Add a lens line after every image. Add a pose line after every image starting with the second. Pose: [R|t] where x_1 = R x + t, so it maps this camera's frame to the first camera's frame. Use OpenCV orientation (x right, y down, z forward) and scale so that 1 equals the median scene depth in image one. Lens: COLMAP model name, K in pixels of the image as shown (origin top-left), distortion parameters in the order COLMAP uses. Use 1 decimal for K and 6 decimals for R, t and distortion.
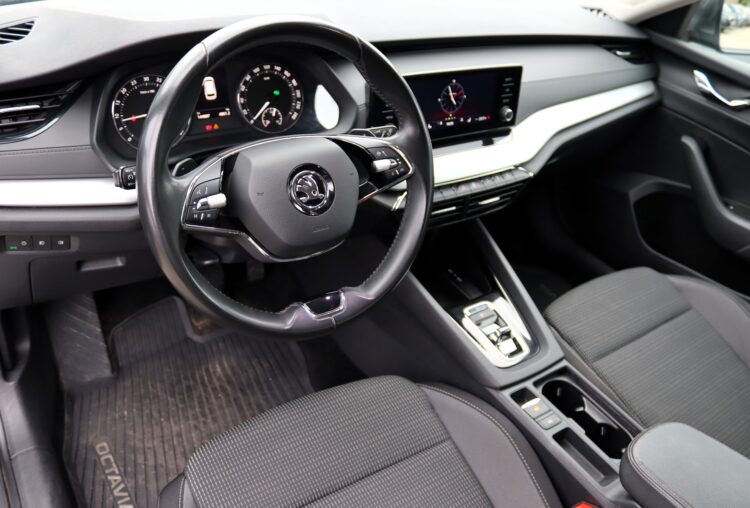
lens RADIAL K [[638.1, 0, 367.1], [0, 638.1, 247.5], [0, 0, 1]] dist [-0.134443, 0.091221]
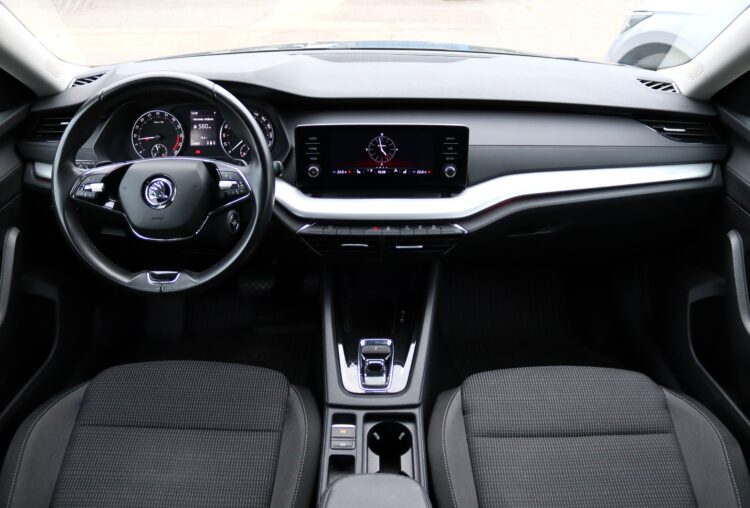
lens RADIAL K [[638.1, 0, 363.5], [0, 638.1, 244.6], [0, 0, 1]] dist [-0.134443, 0.091221]
pose [[0.816841, 0.168182, -0.551803, 0.800102], [-0.230335, 0.972085, -0.044689, -0.013031], [0.528883, 0.163604, 0.832776, 0.066895]]
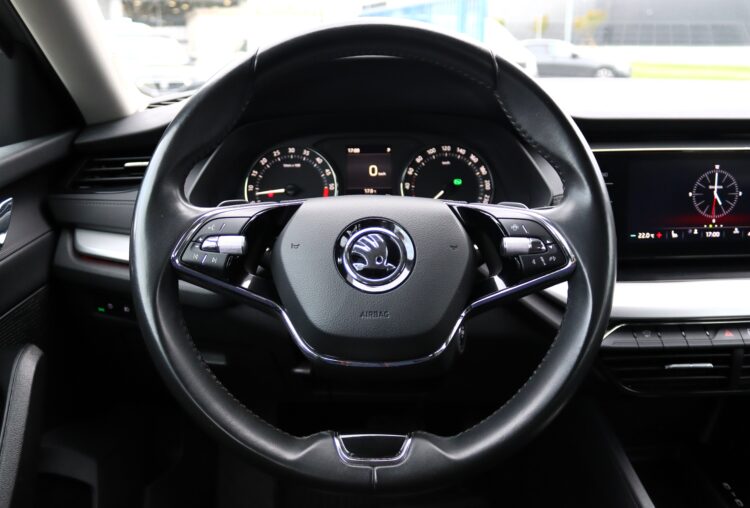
lens RADIAL K [[638.1, 0, 377.0], [0, 638.1, 252.2], [0, 0, 1]] dist [-0.134443, 0.091221]
pose [[0.827785, 0.036909, -0.559830, 0.213108], [-0.209995, 0.945684, -0.248159, 0.050336], [0.520263, 0.322984, 0.790574, 0.360324]]
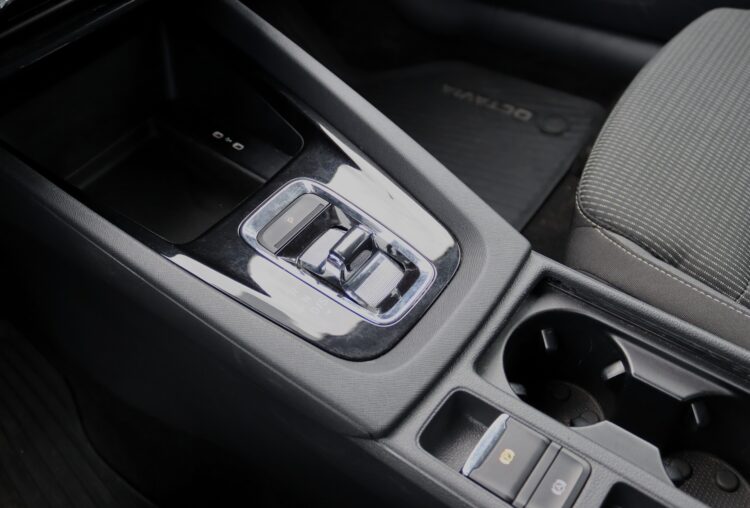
lens RADIAL K [[623.2, 0, 377.4], [0, 623.2, 253.3], [0, 0, 1]] dist [-0.060971, 0.000063]
pose [[0.922771, -0.384192, 0.029839, 0.229467], [0.365899, 0.897854, 0.244898, 0.056593], [-0.120879, -0.215067, 0.969089, 0.688681]]
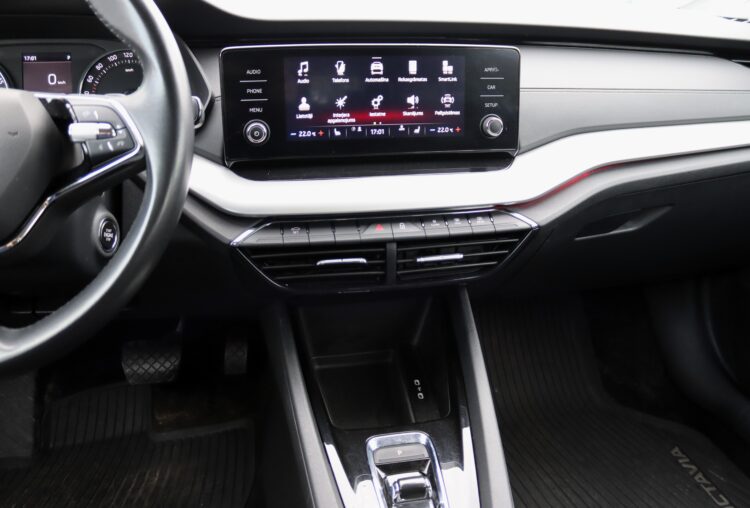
lens RADIAL K [[638.1, 0, 372.7], [0, 638.1, 243.3], [0, 0, 1]] dist [-0.134443, 0.091221]
pose [[0.914778, 0.042098, -0.401758, 0.413682], [-0.136543, 0.968240, -0.209444, 0.050766], [0.380181, 0.246452, 0.891473, 0.486698]]
